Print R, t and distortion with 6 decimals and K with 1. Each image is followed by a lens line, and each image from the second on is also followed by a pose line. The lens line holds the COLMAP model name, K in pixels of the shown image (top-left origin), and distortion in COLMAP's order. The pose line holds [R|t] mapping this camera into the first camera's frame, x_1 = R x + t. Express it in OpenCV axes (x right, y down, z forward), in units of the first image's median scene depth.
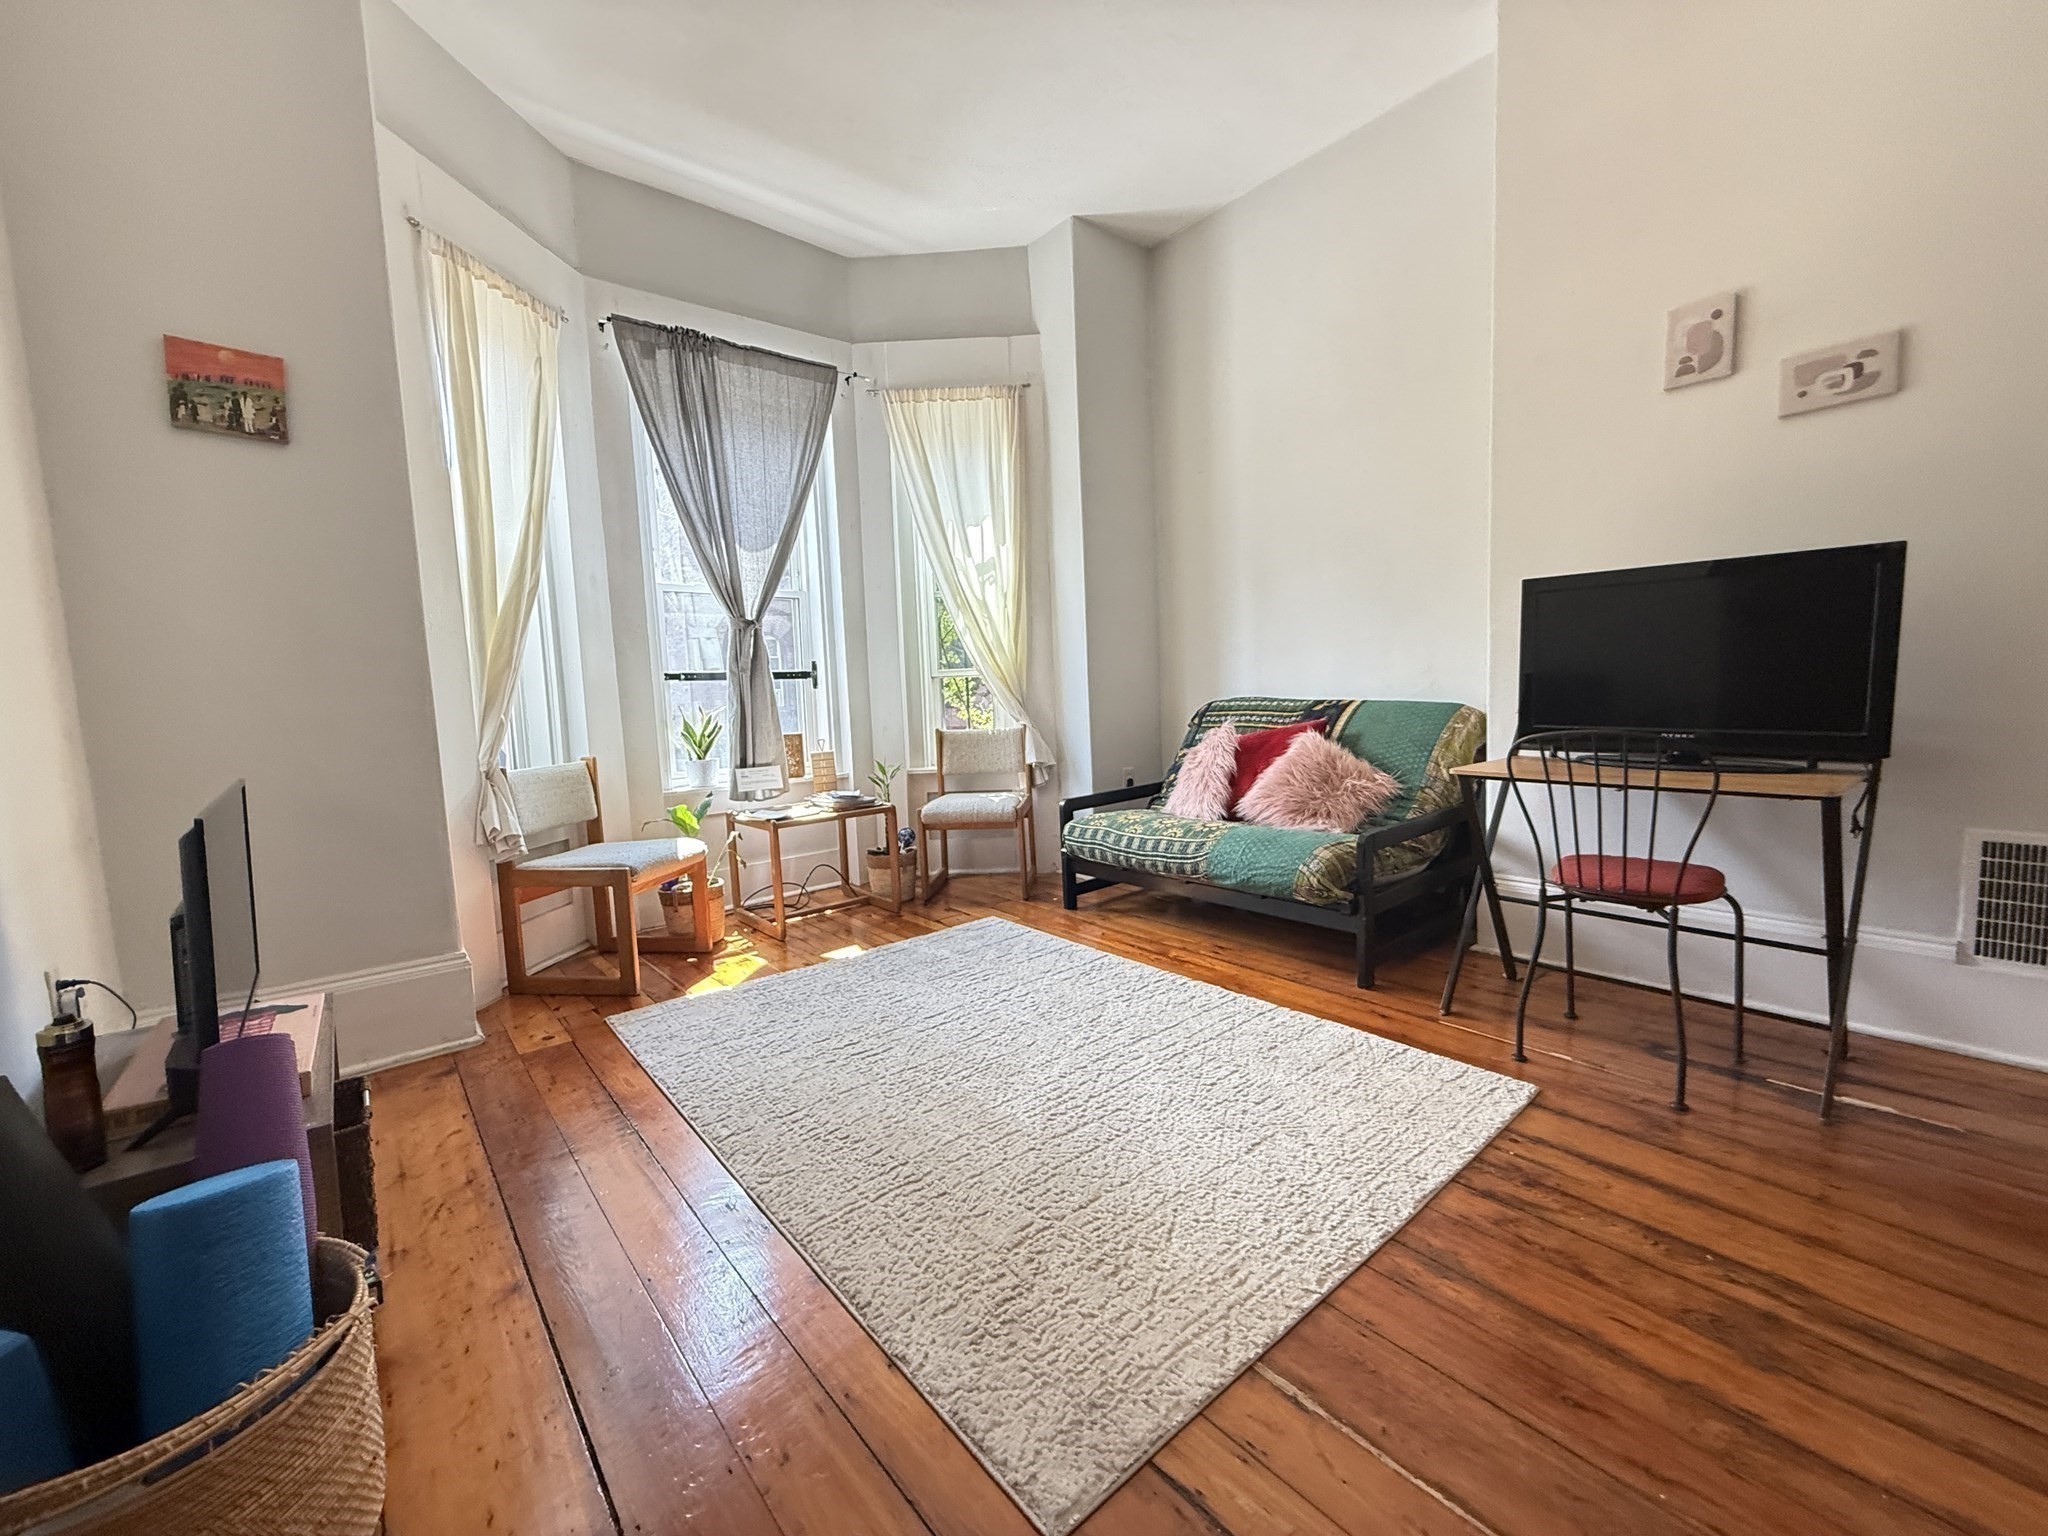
lens RADIAL K [[819.6, 0, 1018.3], [0, 819.6, 763.8], [0, 0, 1]] dist [0.000649, 0.000031]
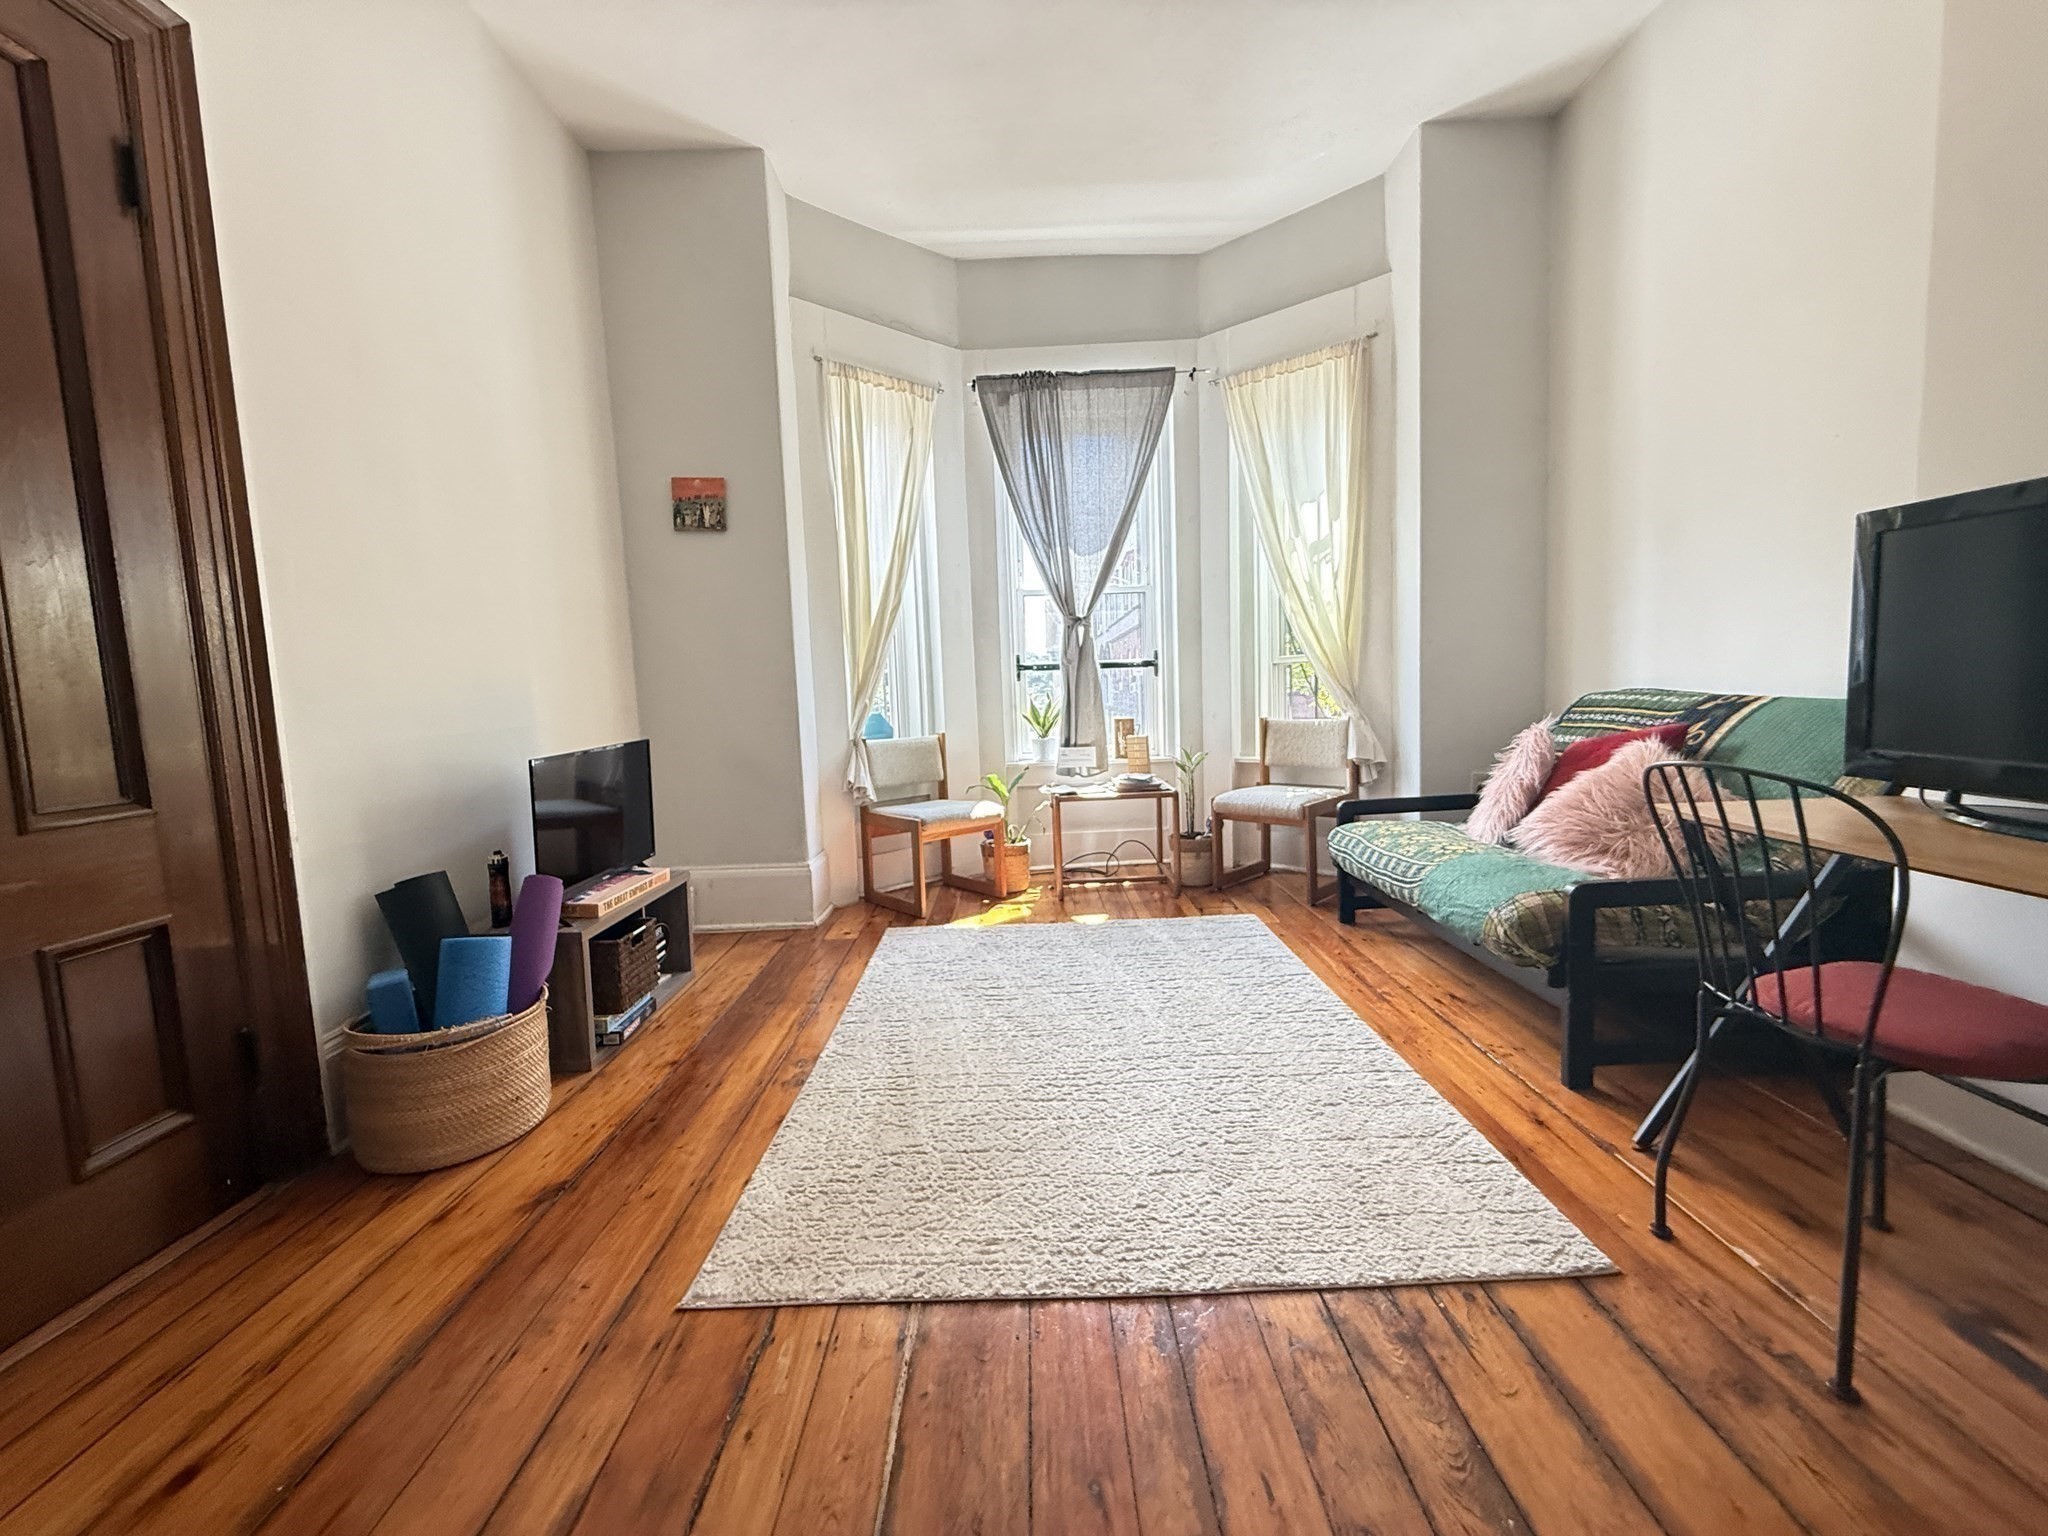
lens RADIAL K [[819.6, 0, 1018.3], [0, 819.6, 763.8], [0, 0, 1]] dist [0.000649, 0.000031]
pose [[0.770032, 0.066928, -0.634485, 0.383618], [-0.048959, 0.997749, 0.045828, -0.023626], [0.636124, -0.004225, 0.771575, 0.081062]]
